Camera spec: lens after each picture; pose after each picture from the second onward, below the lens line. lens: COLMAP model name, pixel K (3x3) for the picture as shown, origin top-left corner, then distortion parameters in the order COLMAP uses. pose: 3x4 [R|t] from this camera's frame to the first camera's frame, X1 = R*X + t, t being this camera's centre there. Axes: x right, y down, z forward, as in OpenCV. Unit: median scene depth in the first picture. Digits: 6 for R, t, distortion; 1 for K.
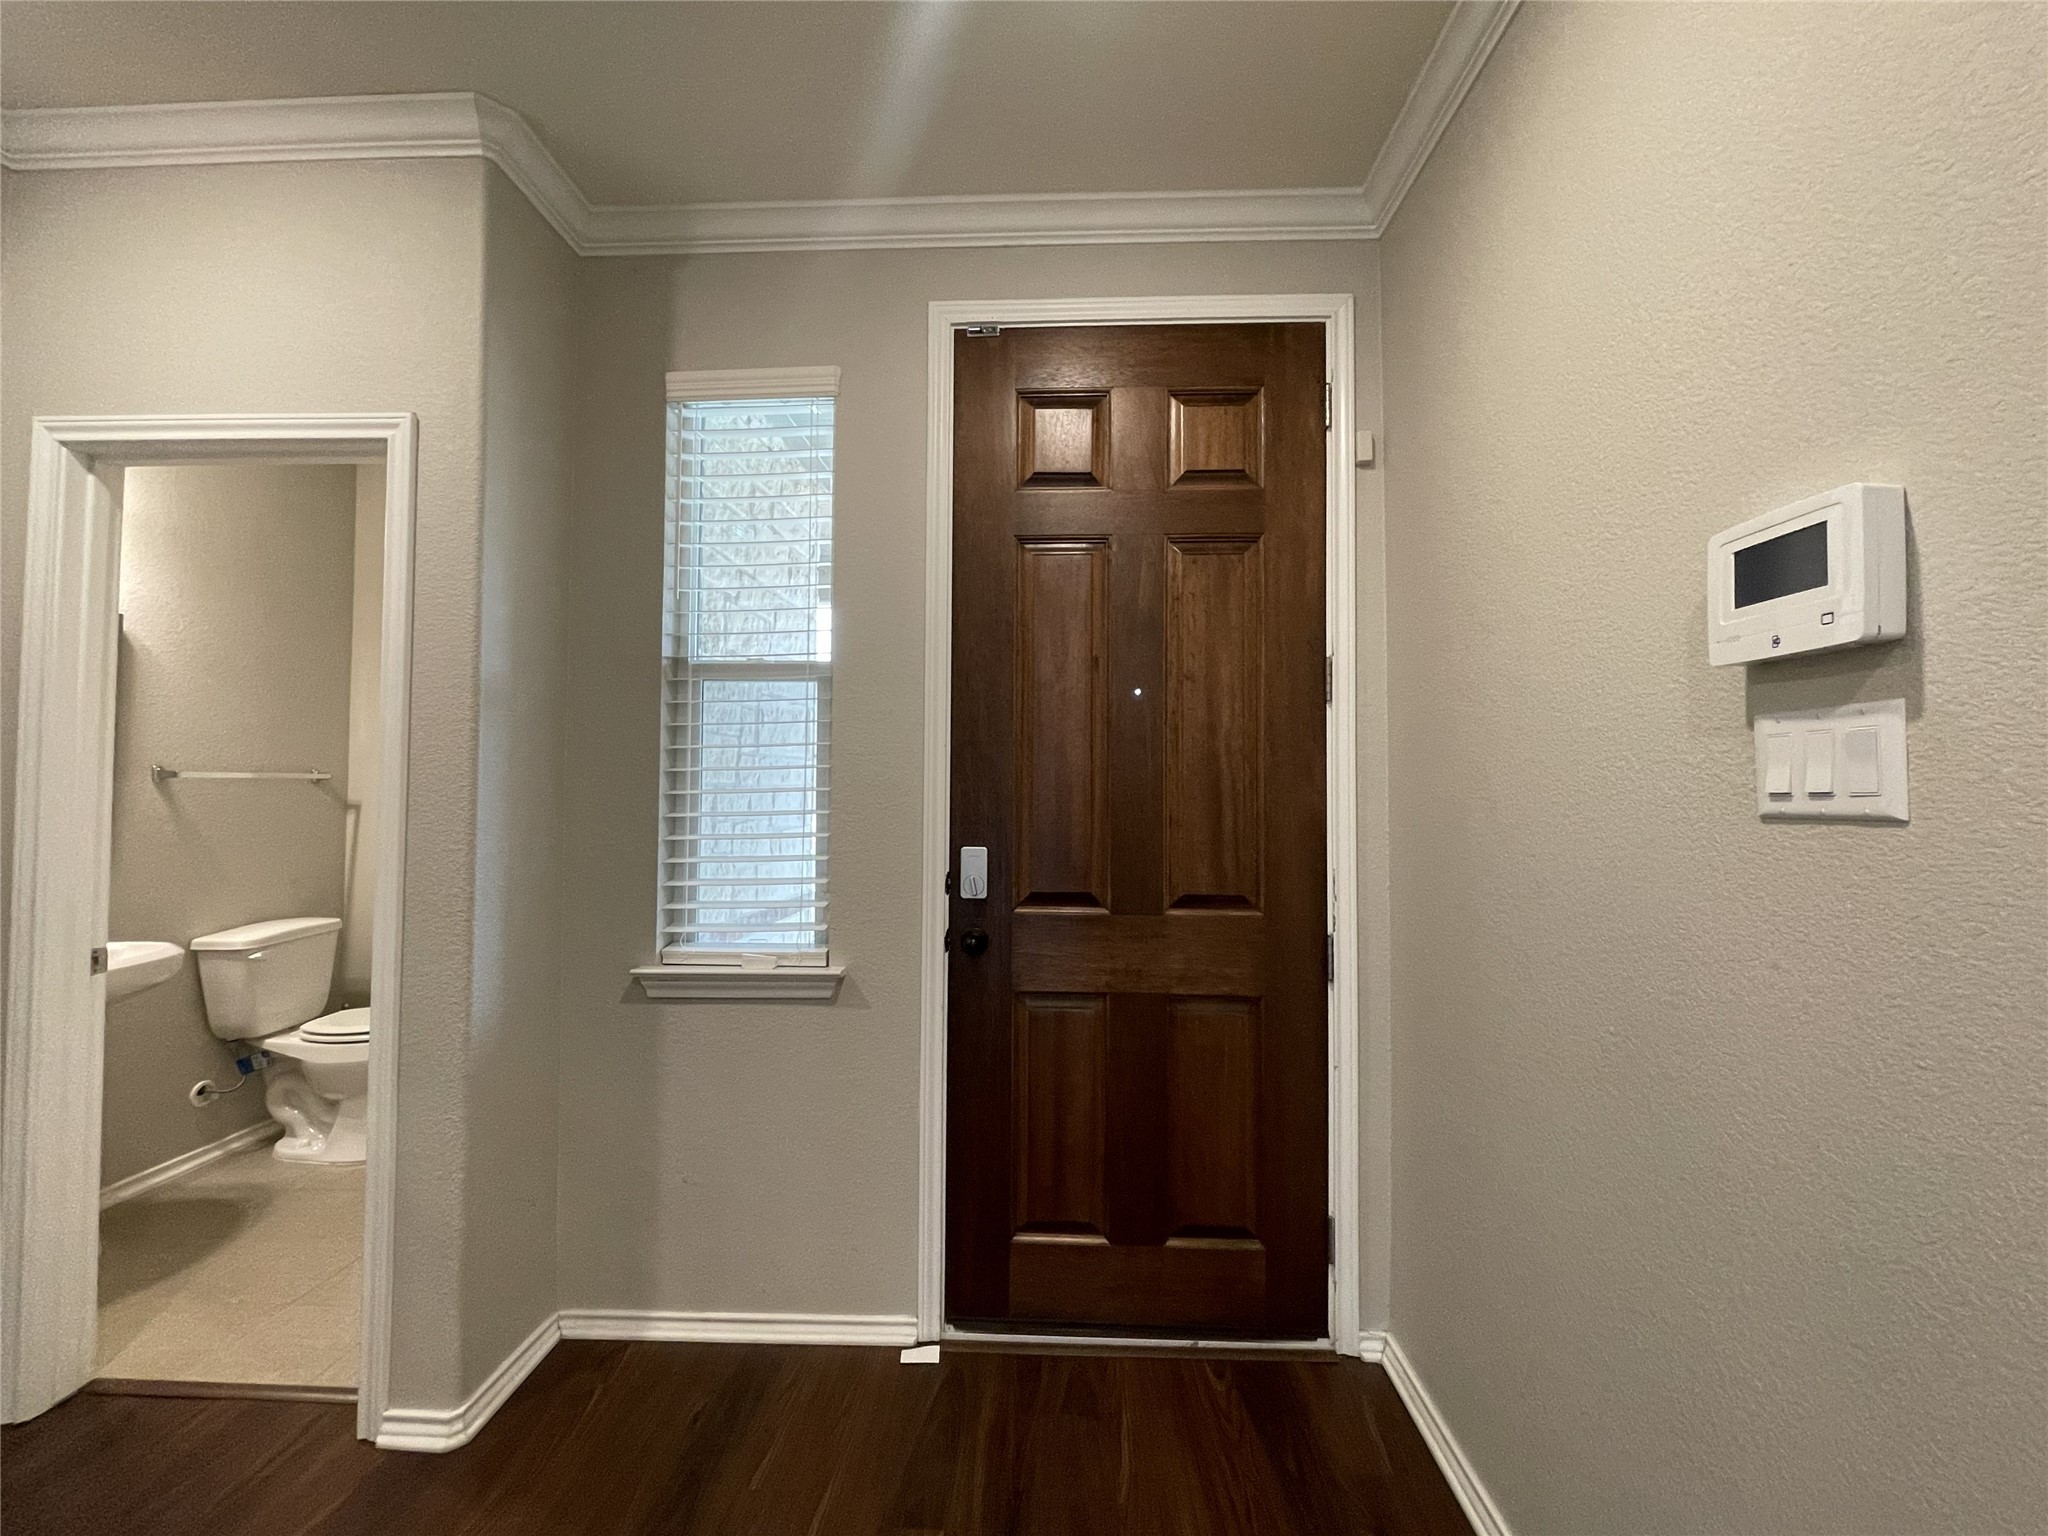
lens RADIAL K [[830.9, 0, 1023.3], [0, 830.9, 767.9], [0, 0, 1]] dist [0.000977, 0.000082]
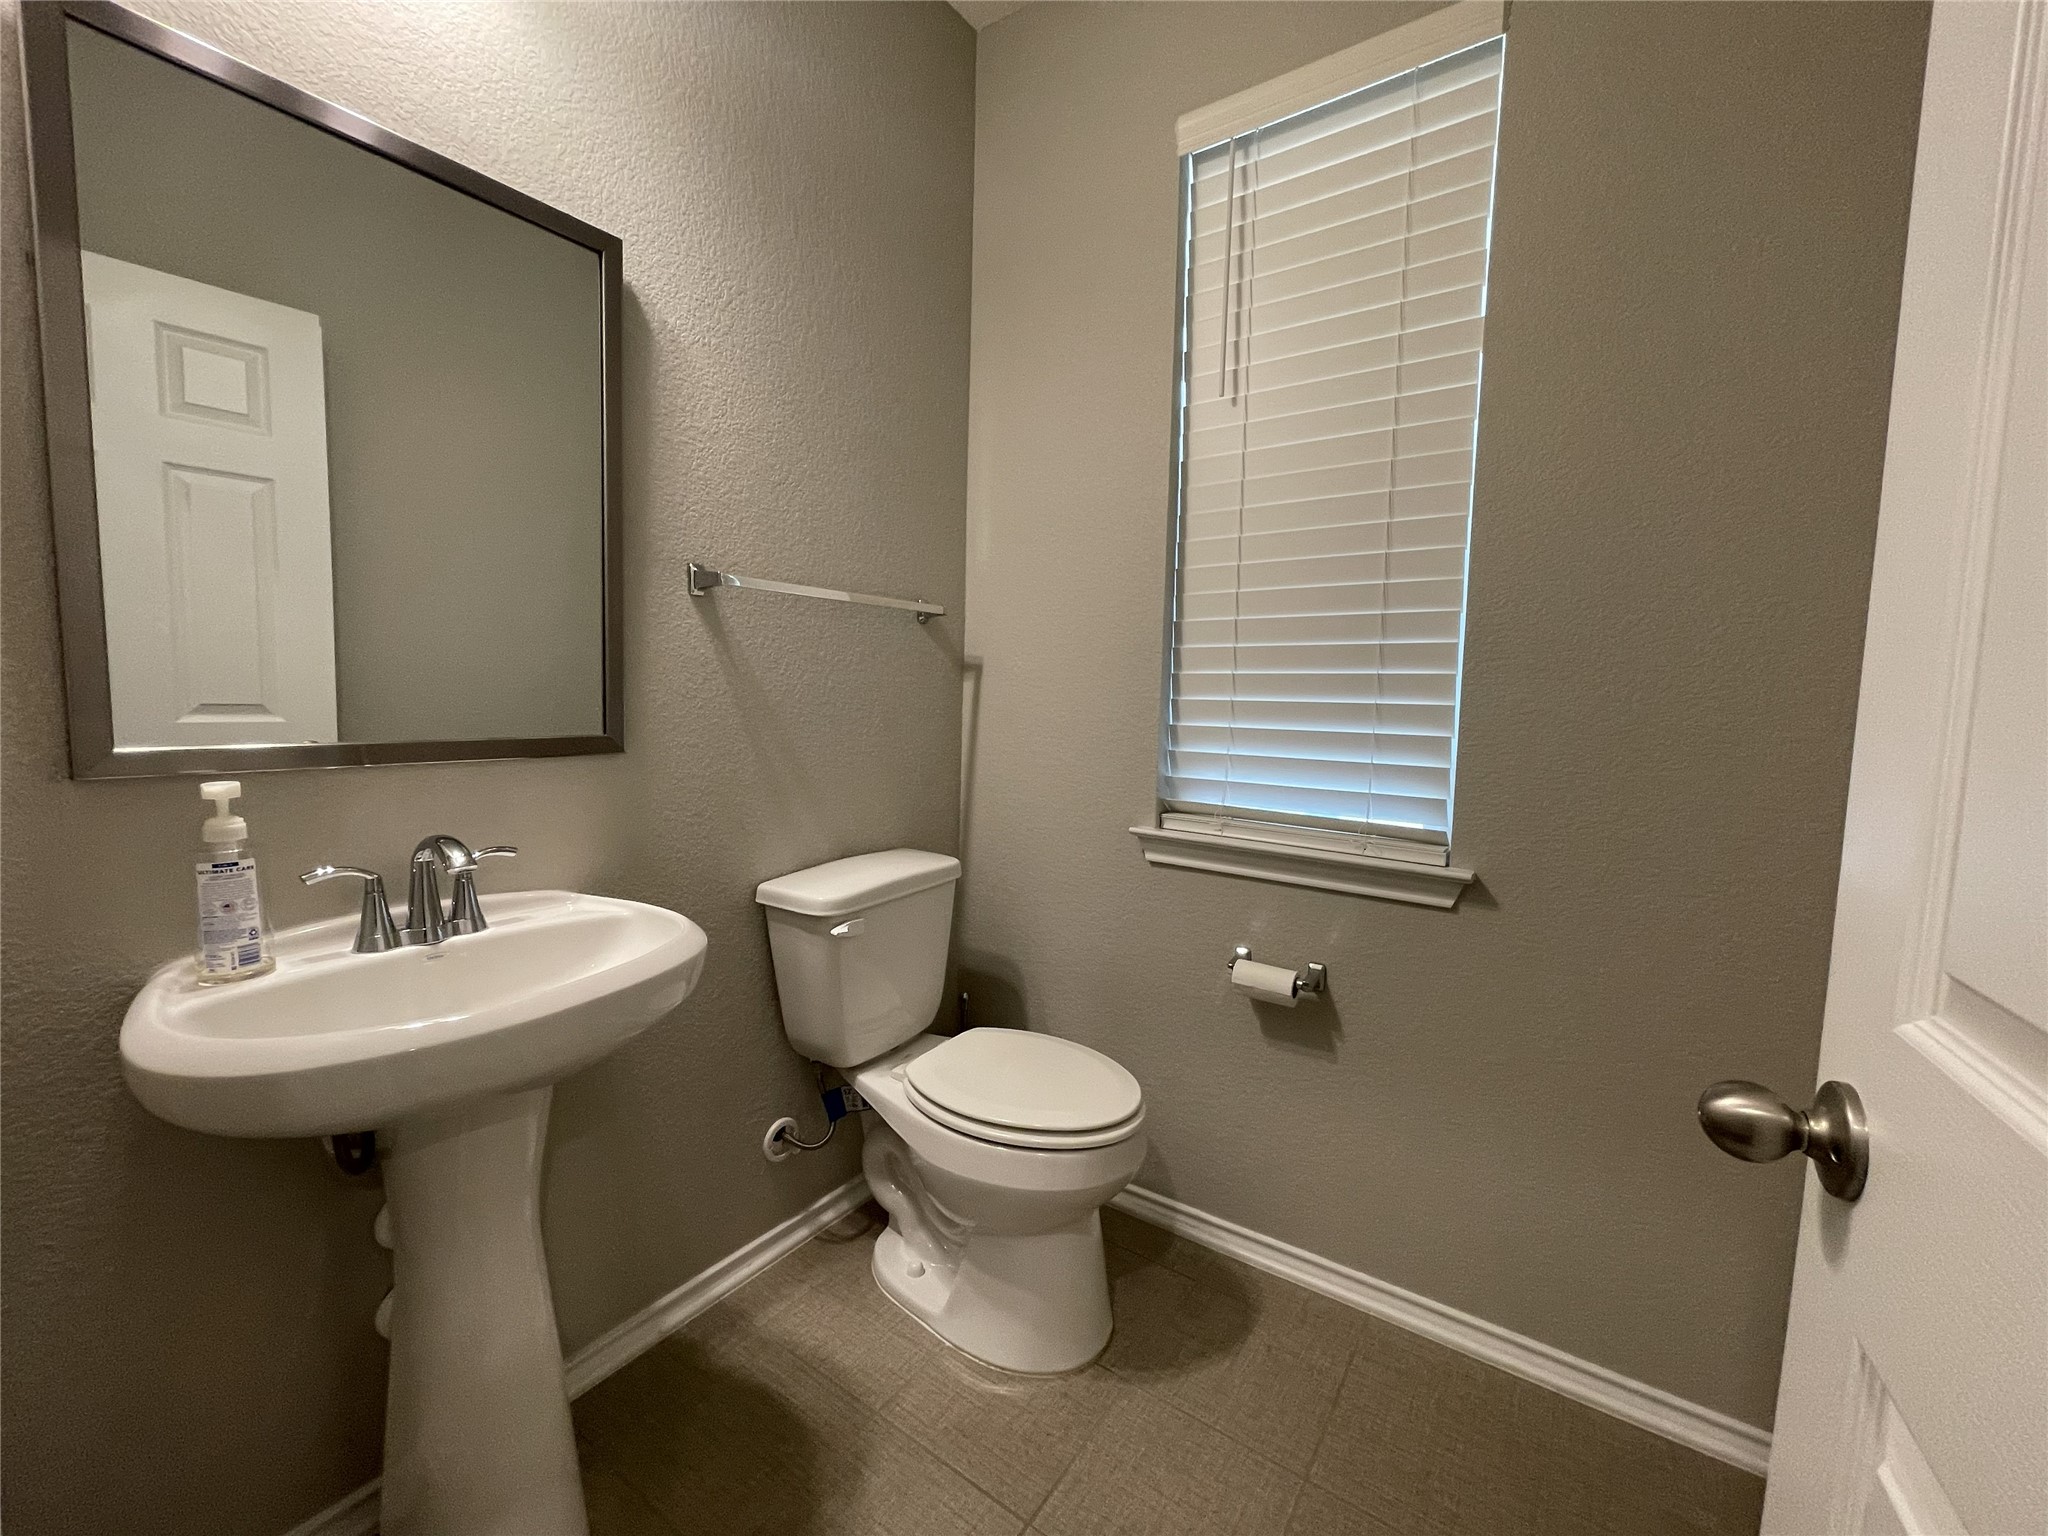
lens RADIAL K [[830.9, 0, 1023.3], [0, 830.9, 767.9], [0, 0, 1]] dist [0.000977, 0.000082]
pose [[0.837098, 0.060741, -0.543670, -0.526609], [-0.004696, 0.994578, 0.103888, 0.065266], [0.547033, -0.084411, 0.832845, 0.611527]]
